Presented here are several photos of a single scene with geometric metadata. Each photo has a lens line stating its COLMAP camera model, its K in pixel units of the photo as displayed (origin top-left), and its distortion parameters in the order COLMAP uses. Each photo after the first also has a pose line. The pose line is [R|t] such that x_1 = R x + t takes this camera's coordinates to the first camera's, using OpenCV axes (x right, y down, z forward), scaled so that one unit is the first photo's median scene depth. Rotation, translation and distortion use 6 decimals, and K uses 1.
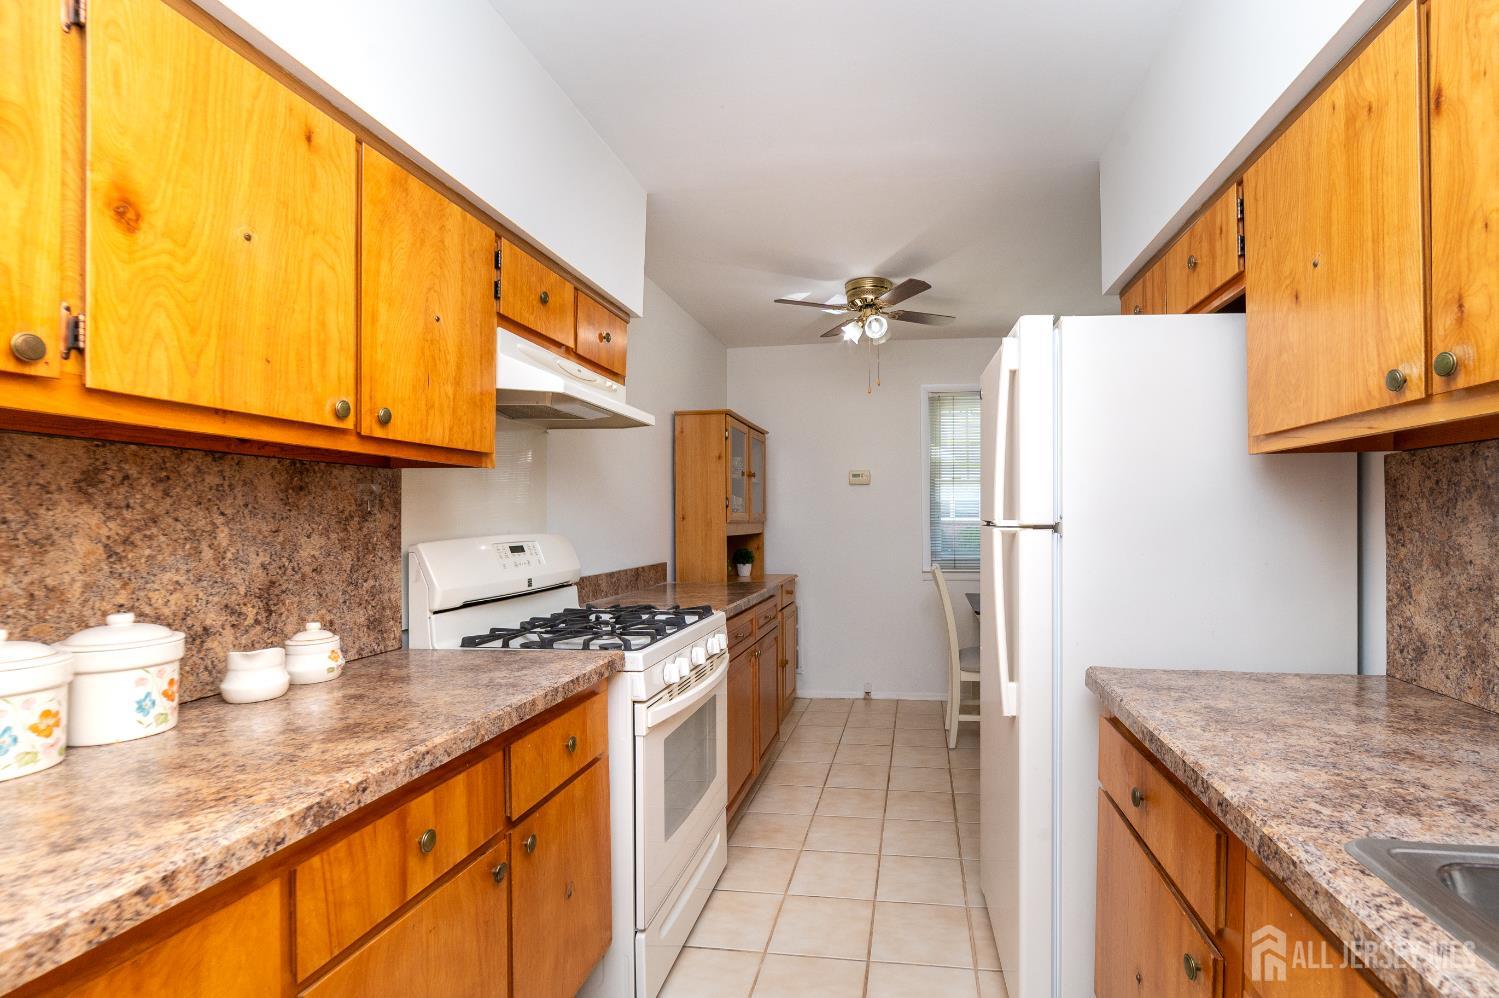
lens RADIAL K [[683.0, 0, 792.4], [0, 683.0, 508.4], [0, 0, 1]] dist [-0.003560, 0.000082]
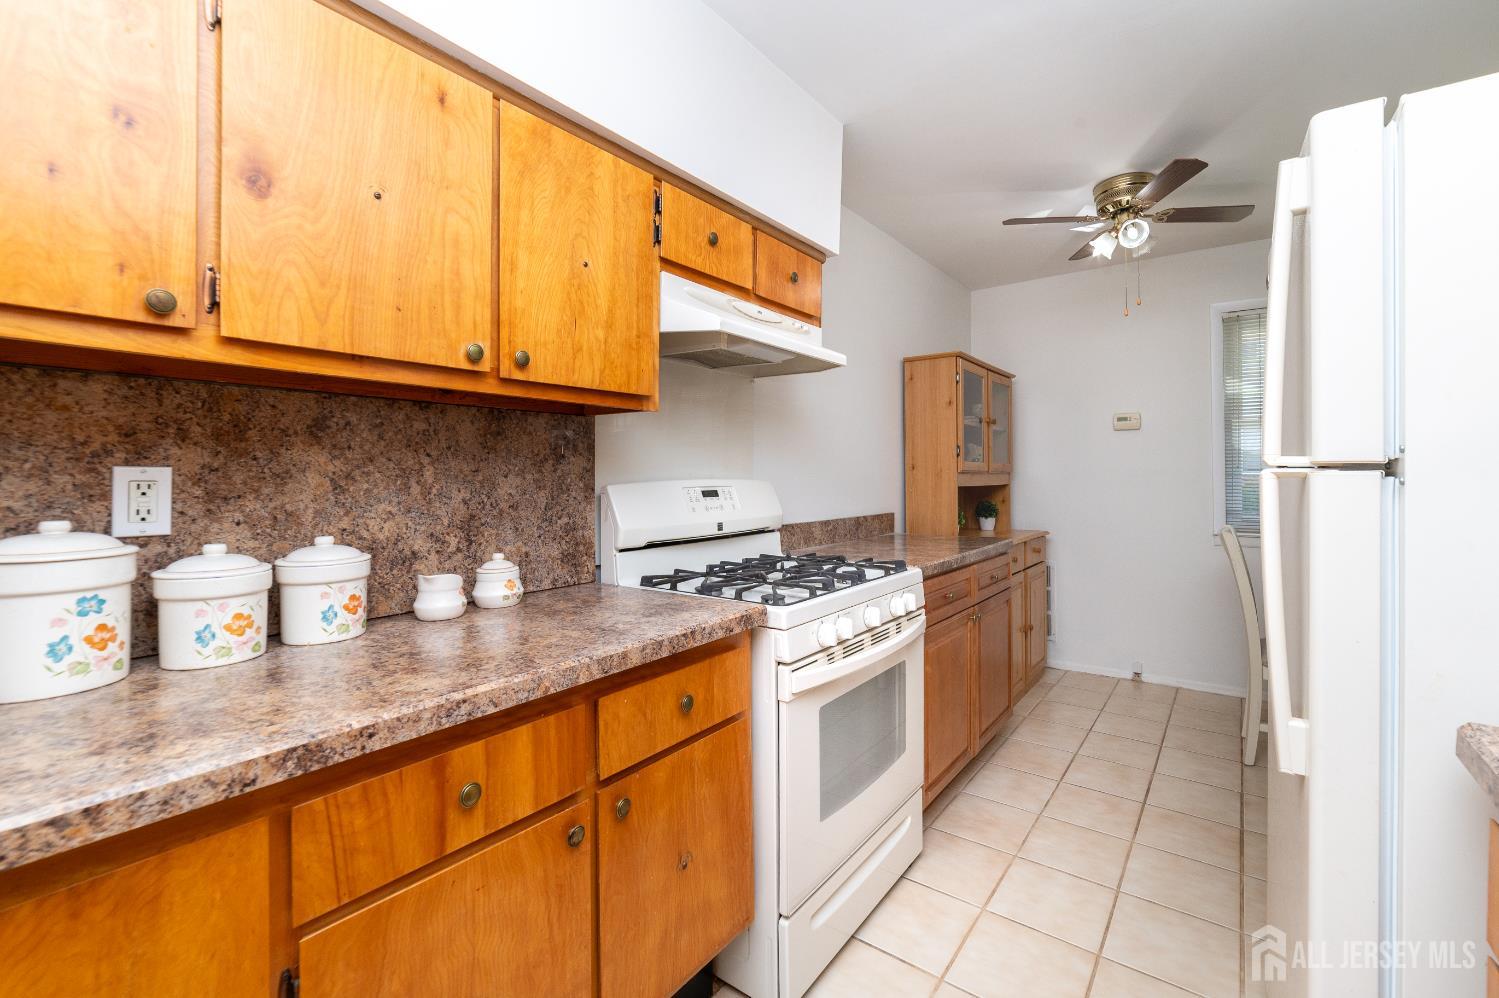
lens RADIAL K [[625.2, 0, 770.0], [0, 625.2, 466.2], [0, 0, 1]] dist [-0.017428, 0.004901]
pose [[0.891731, -0.001720, -0.452563, 0.166115], [0.002961, 0.999994, 0.002034, 0.027033], [0.452556, -0.003154, 0.891730, 0.322769]]
